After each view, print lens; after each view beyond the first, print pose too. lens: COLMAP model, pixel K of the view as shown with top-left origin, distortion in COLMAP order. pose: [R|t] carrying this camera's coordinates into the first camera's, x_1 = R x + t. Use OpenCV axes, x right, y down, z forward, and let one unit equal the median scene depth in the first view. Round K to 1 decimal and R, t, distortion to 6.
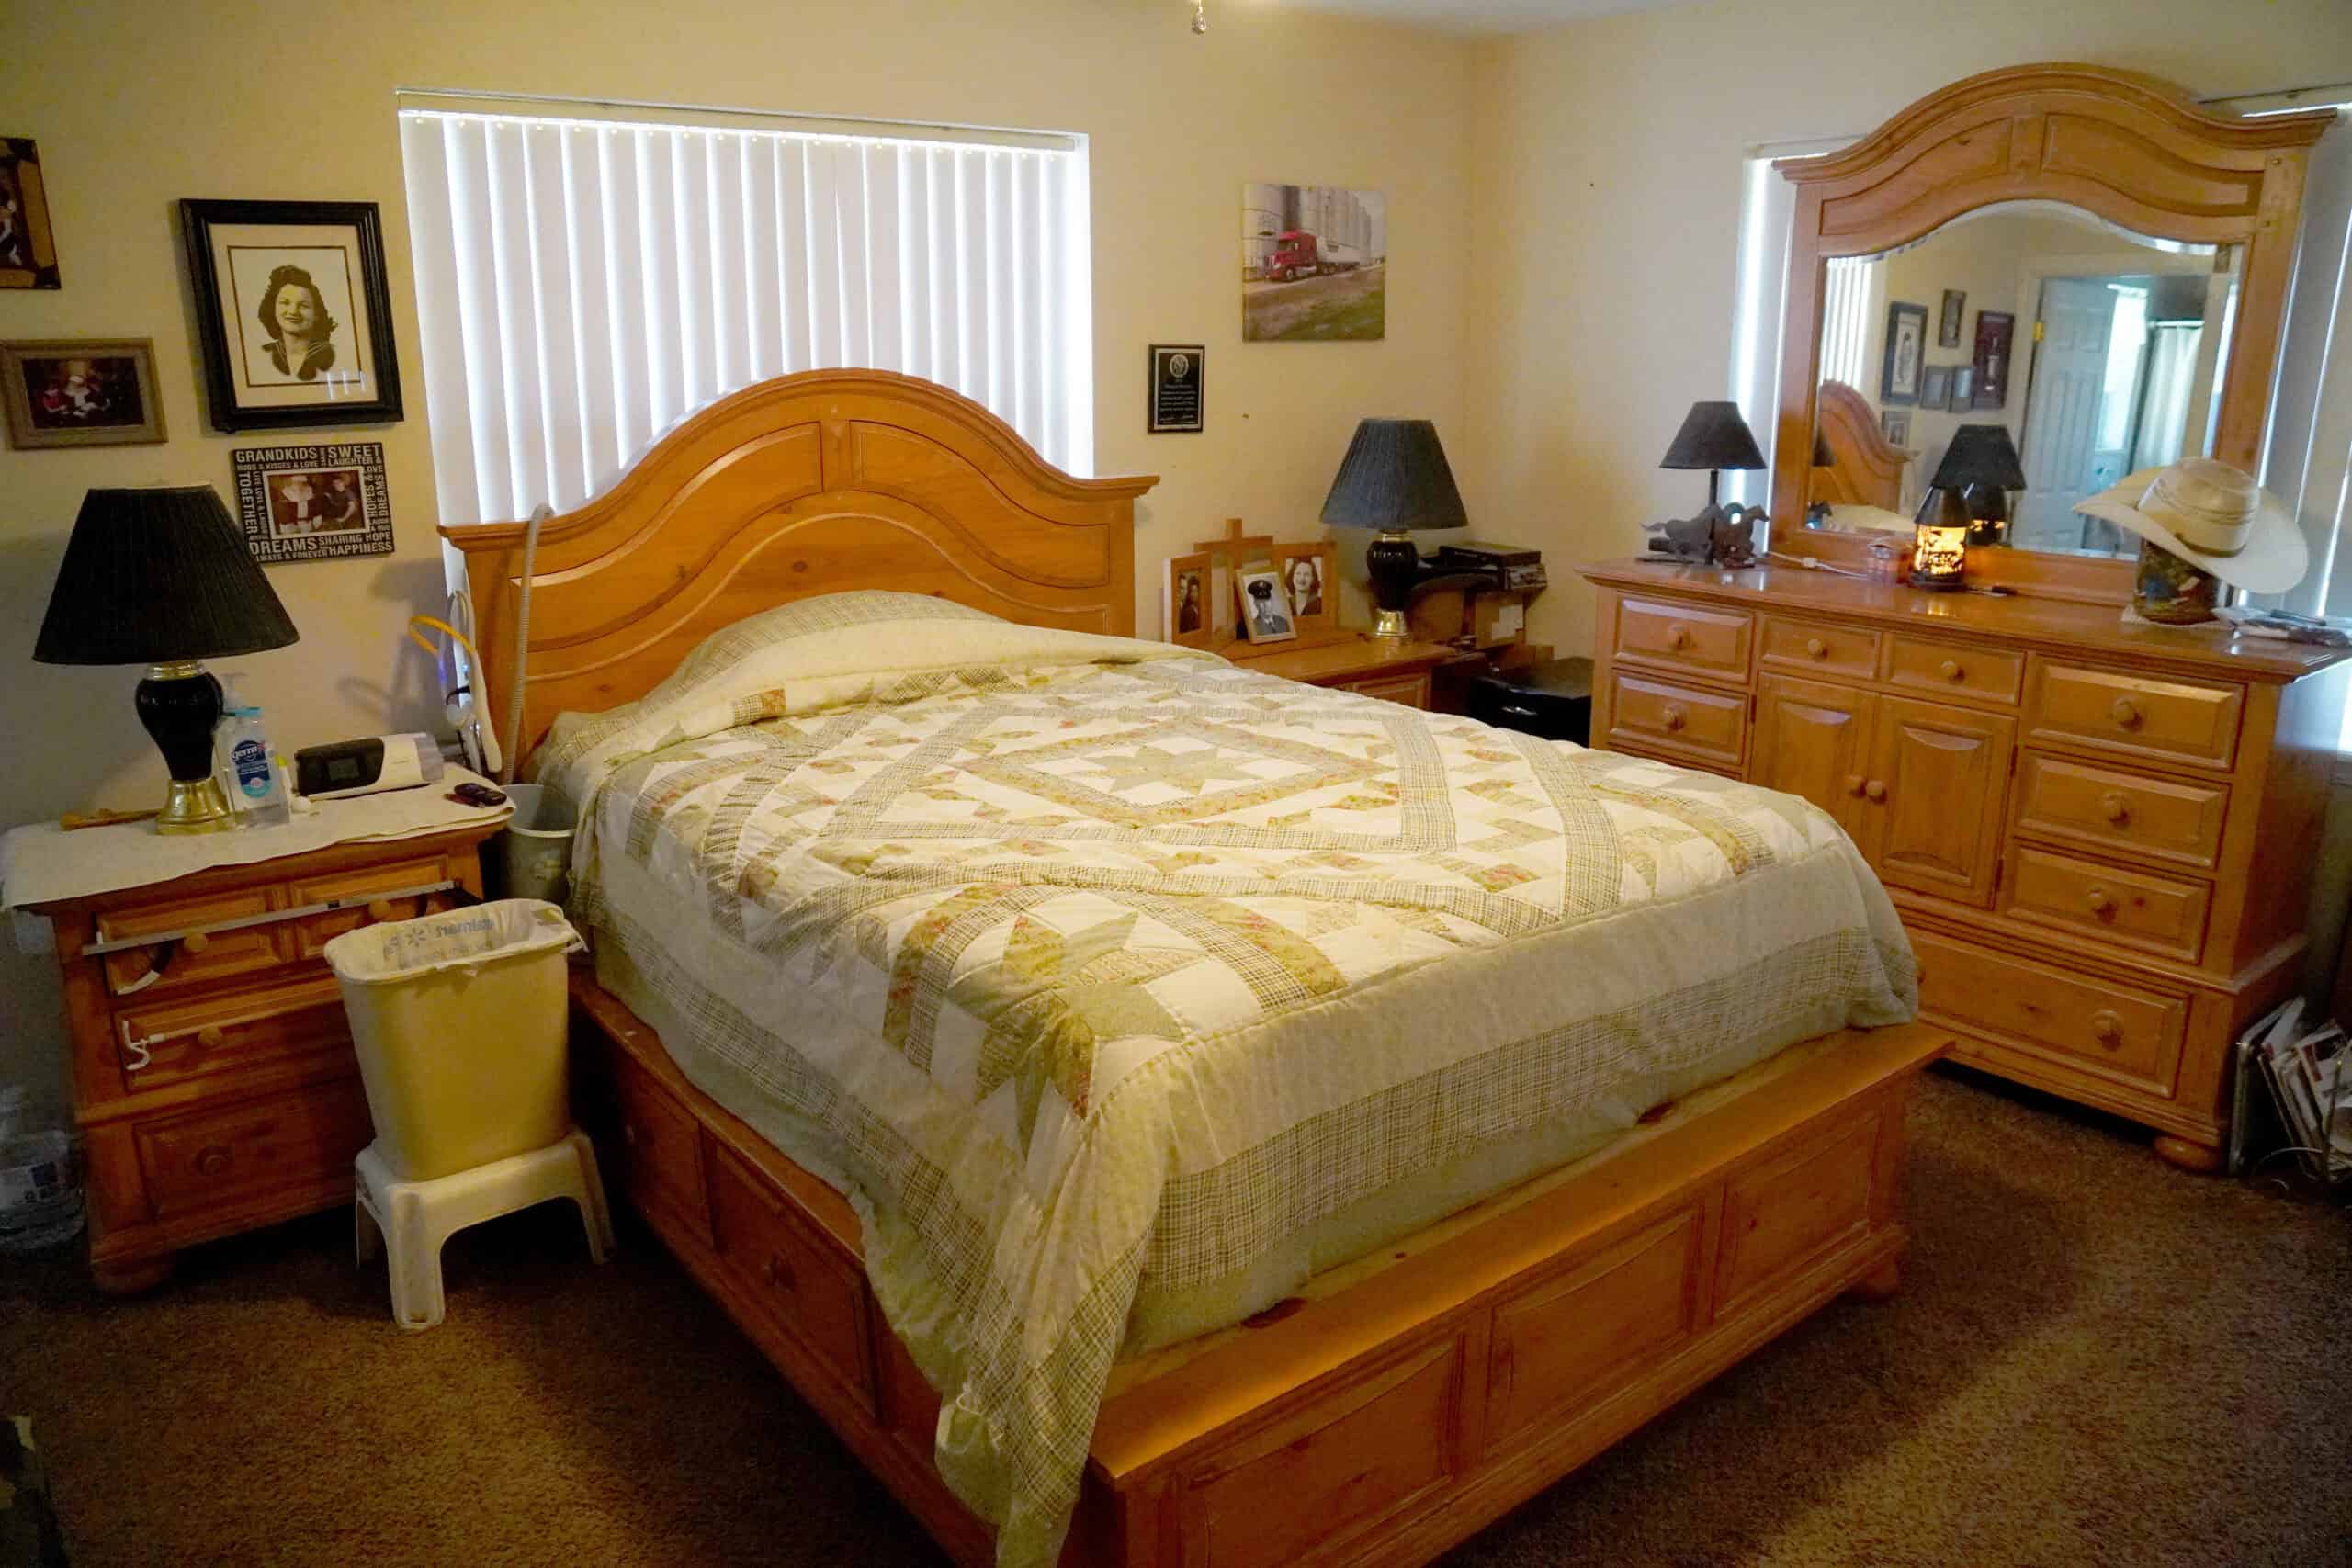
lens RADIAL K [[1679.7, 0, 1147.6], [0, 1679.7, 785.3], [0, 0, 1]] dist [-0.146344, 0.135406]
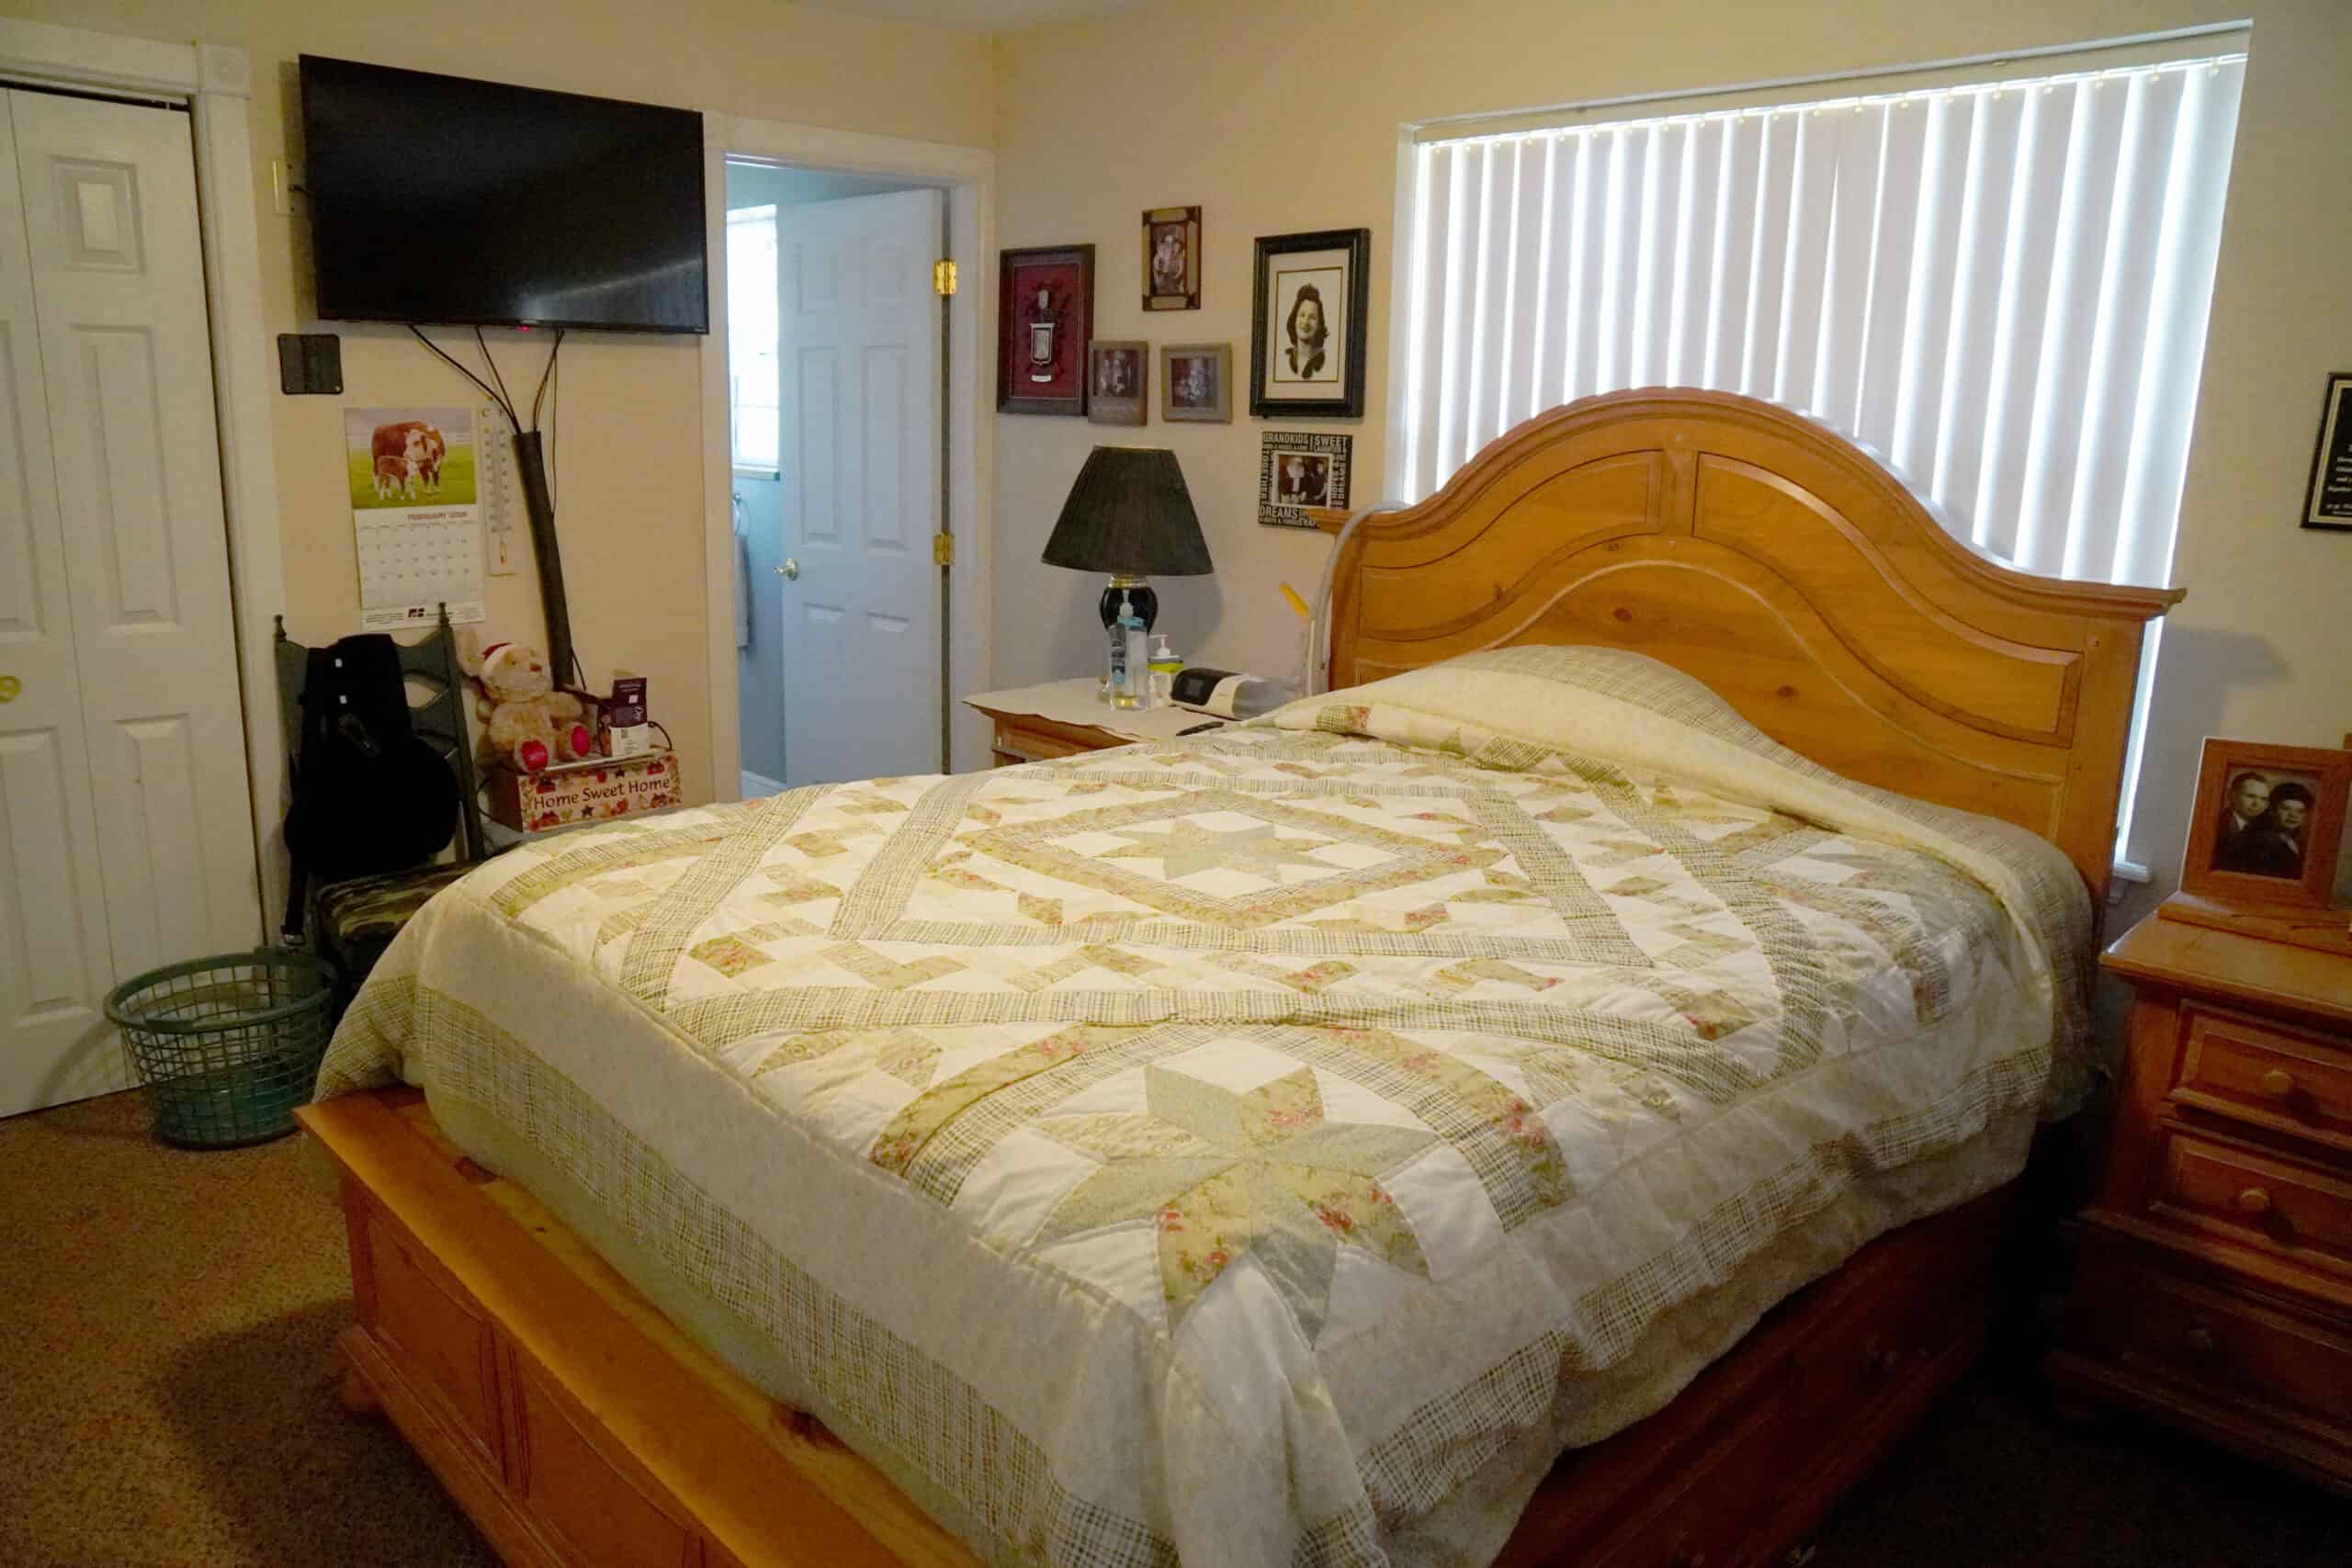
lens RADIAL K [[1679.7, 0, 1147.6], [0, 1679.7, 785.3], [0, 0, 1]] dist [-0.146344, 0.135406]
pose [[0.096680, 0.228613, -0.968705, 0.728788], [-0.279720, 0.940279, 0.193988, -0.172339], [0.955202, 0.252211, 0.154854, 0.771499]]
